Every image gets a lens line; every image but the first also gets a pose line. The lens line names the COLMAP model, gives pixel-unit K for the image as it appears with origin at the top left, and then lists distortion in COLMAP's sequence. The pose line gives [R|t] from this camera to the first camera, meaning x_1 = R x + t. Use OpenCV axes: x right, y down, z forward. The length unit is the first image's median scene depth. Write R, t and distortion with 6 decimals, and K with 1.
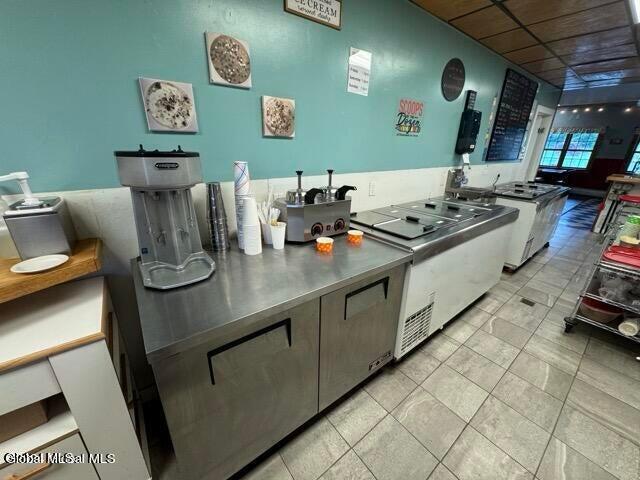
lens RADIAL K [[255.8, 0, 320.0], [0, 255.8, 240.0], [0, 0, 1]] dist [-0.001661, 0.000341]
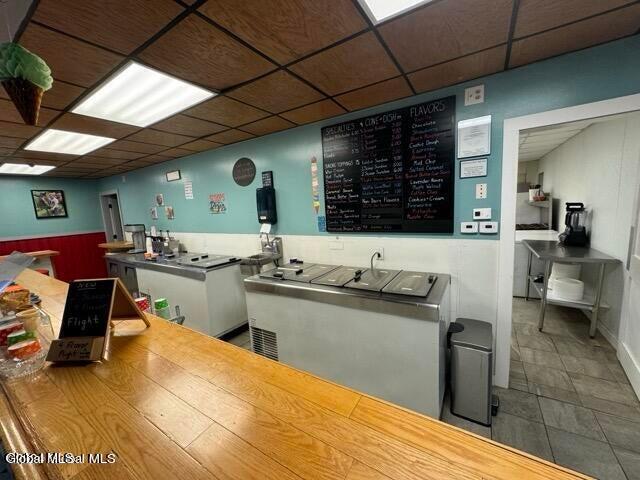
lens RADIAL K [[255.8, 0, 320.0], [0, 255.8, 240.0], [0, 0, 1]] dist [-0.001661, 0.000341]
pose [[0.333693, 0.087895, -0.938575, 2.129563], [-0.271581, 0.962394, -0.006429, -0.416548], [0.902714, 0.257044, 0.345015, 1.082003]]
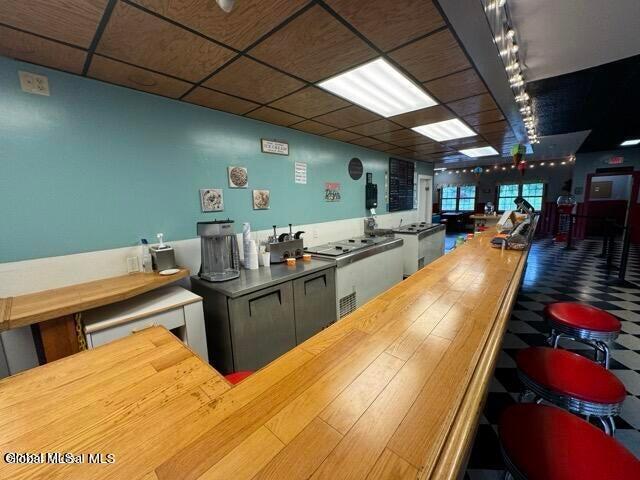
lens RADIAL K [[255.8, 0, 320.0], [0, 255.8, 240.0], [0, 0, 1]] dist [-0.001661, 0.000341]
pose [[0.981214, -0.081233, 0.174986, -0.057974], [0.115351, 0.974071, -0.194627, 0.159870], [-0.154639, 0.211155, 0.965143, -0.568033]]
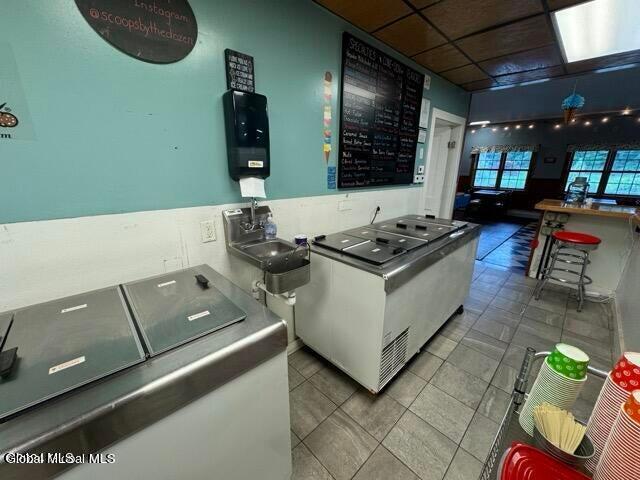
lens RADIAL K [[255.8, 0, 320.0], [0, 255.8, 240.0], [0, 0, 1]] dist [-0.001661, 0.000341]
pose [[0.995172, -0.035386, 0.091546, 0.833426], [0.042564, 0.996069, -0.077679, -0.219884], [-0.088437, 0.081201, 0.992767, 0.637565]]
